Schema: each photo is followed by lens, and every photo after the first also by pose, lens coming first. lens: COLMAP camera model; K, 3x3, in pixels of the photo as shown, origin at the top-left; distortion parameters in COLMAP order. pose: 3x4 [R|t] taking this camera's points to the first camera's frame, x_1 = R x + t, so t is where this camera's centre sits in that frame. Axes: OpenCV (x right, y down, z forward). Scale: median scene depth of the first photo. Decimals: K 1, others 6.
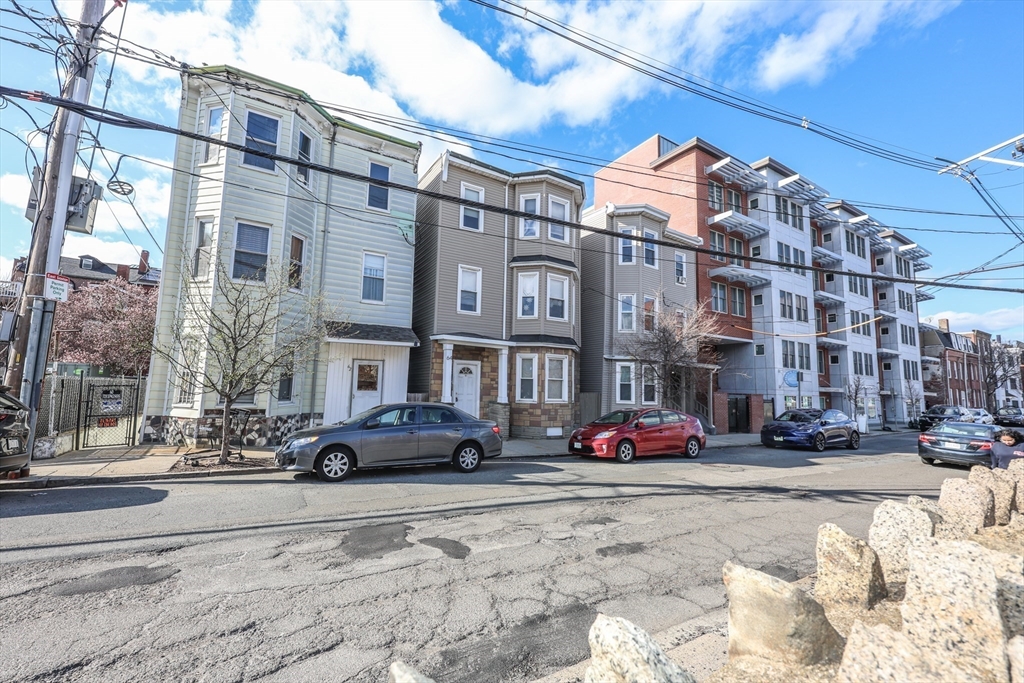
lens RADIAL K [[421.9, 0, 512.0], [0, 421.9, 341.5], [0, 0, 1]] dist [0.025135, 0.000011]
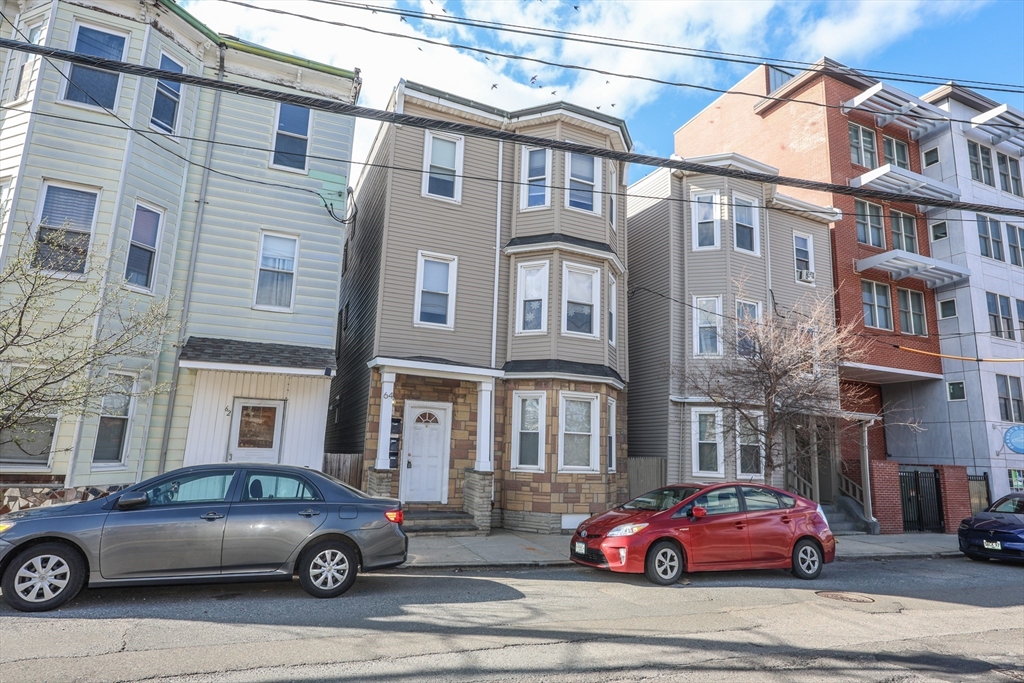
lens RADIAL K [[587.3, 0, 512.0], [0, 587.3, 341.5], [0, 0, 1]] dist [0.021905, -0.000933]
pose [[0.991263, -0.016619, -0.130850, 0.125912], [0.005720, 0.996514, -0.083228, 0.028662], [0.131777, 0.081753, 0.987903, 0.147769]]
